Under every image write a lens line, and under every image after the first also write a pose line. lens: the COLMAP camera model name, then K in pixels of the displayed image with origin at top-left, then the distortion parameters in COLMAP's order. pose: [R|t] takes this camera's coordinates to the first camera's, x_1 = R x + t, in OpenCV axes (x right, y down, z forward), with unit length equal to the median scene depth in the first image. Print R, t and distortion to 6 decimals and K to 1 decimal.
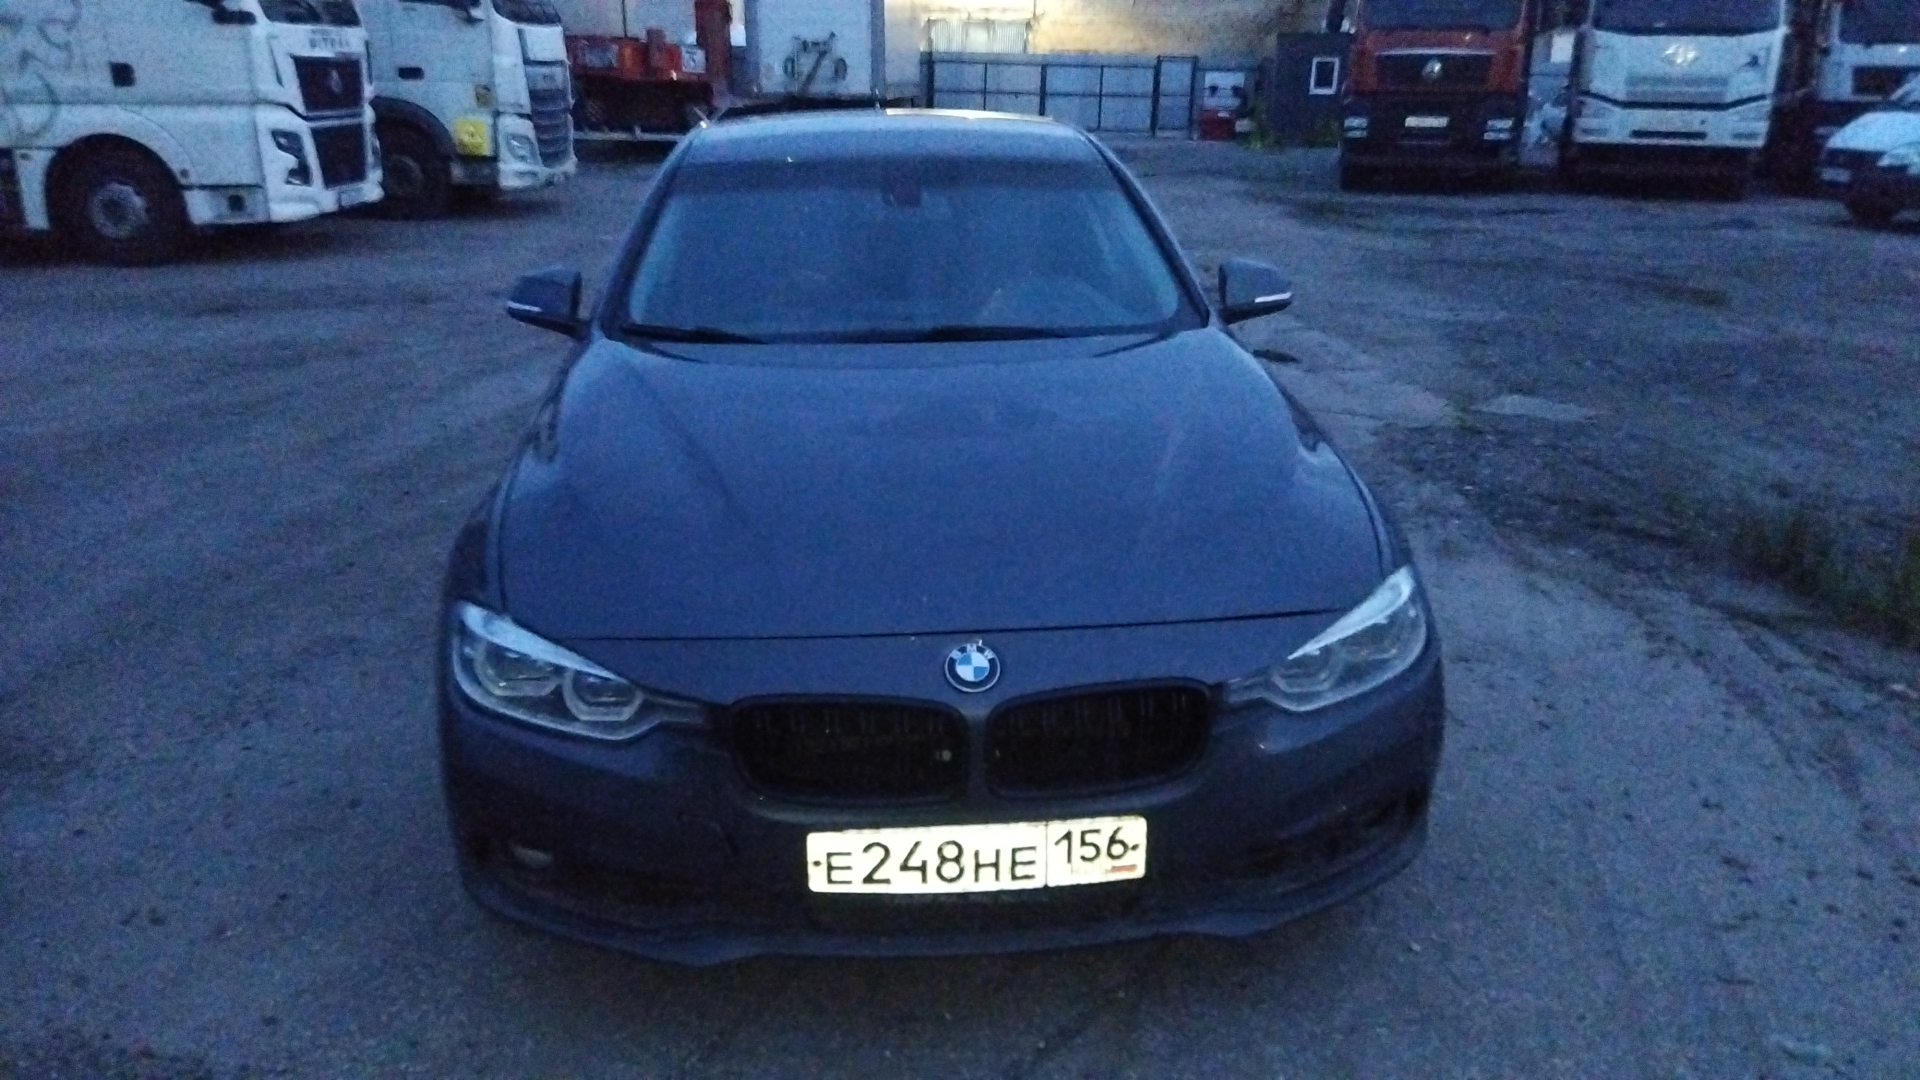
lens RADIAL K [[1431.4, 0, 960.0], [0, 1431.4, 540.0], [0, 0, 1]] dist [0.121173, -0.183090]
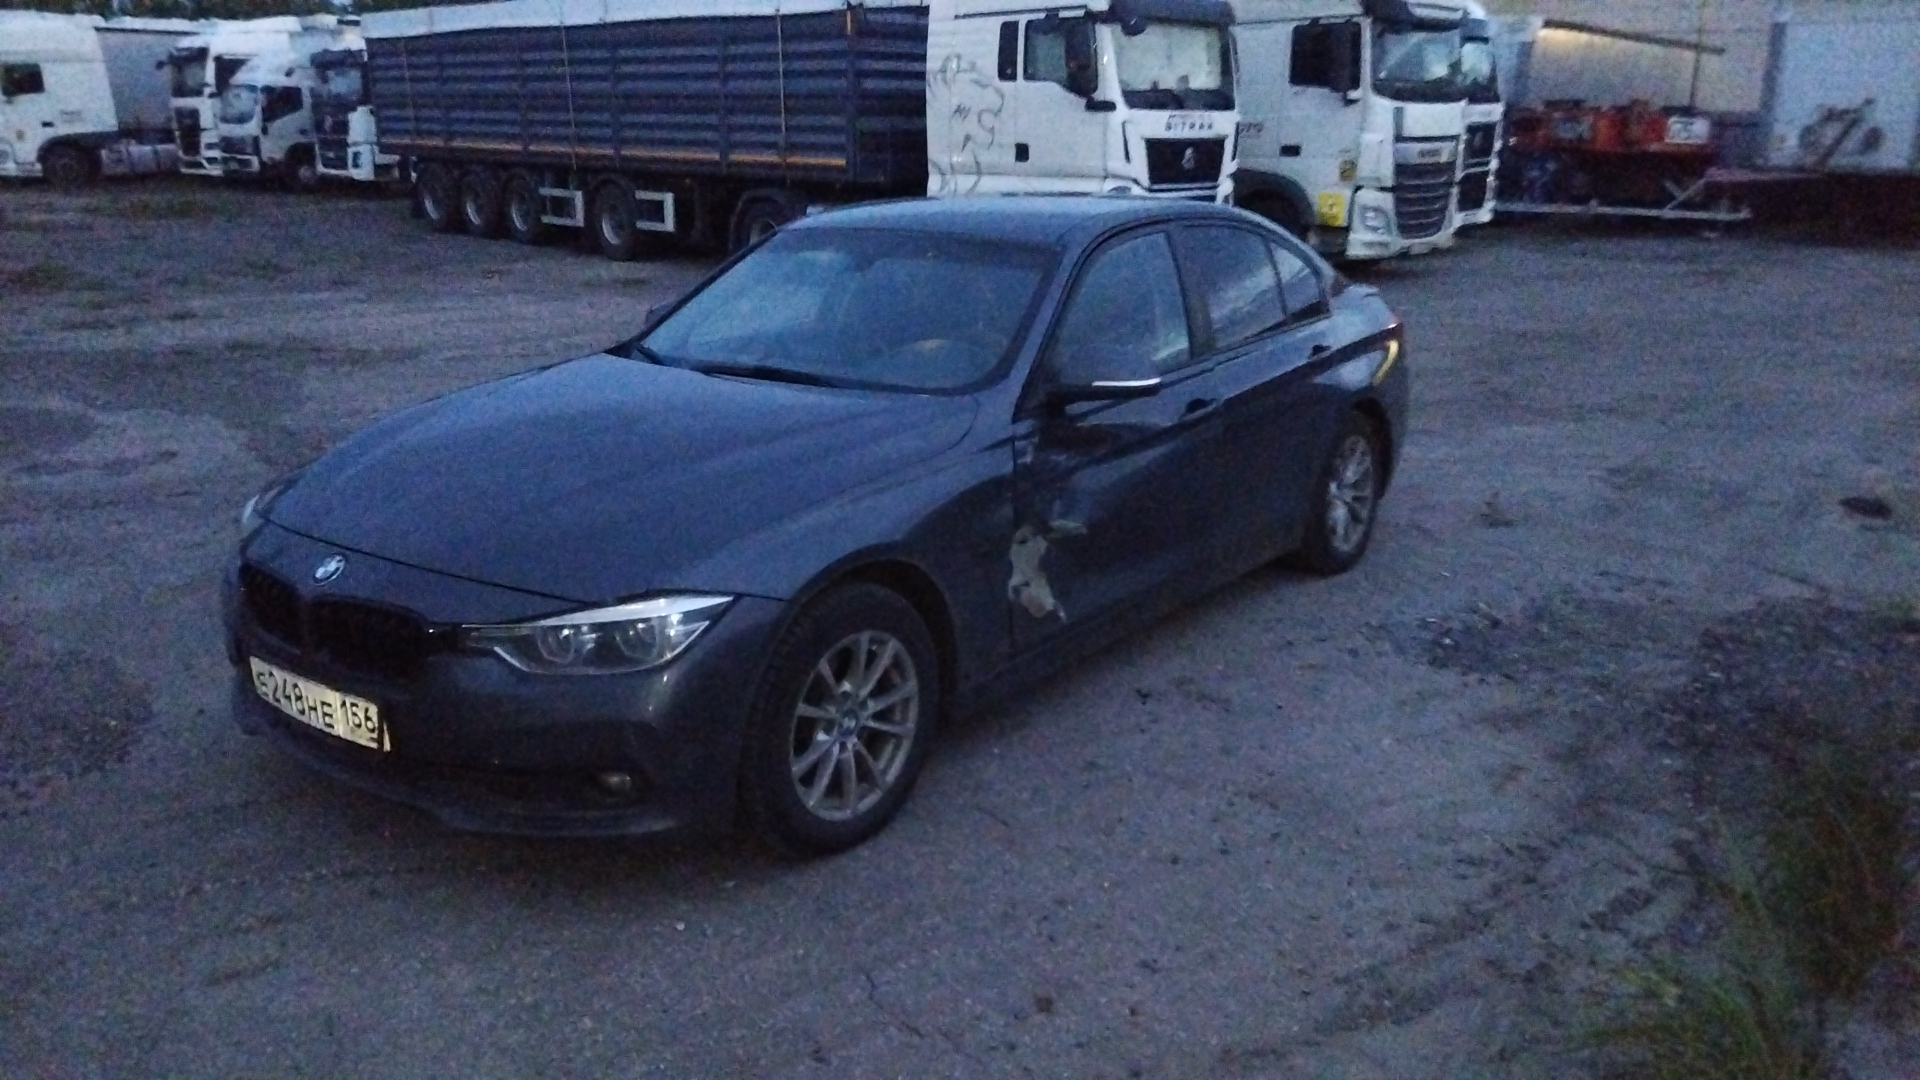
lens RADIAL K [[1431.4, 0, 960.0], [0, 1431.4, 540.0], [0, 0, 1]] dist [0.121173, -0.183090]
pose [[0.732835, 0.181074, -0.655869, 0.214774], [-0.209880, 0.977092, 0.035249, -0.019060], [0.647227, 0.111822, 0.754051, 0.046268]]
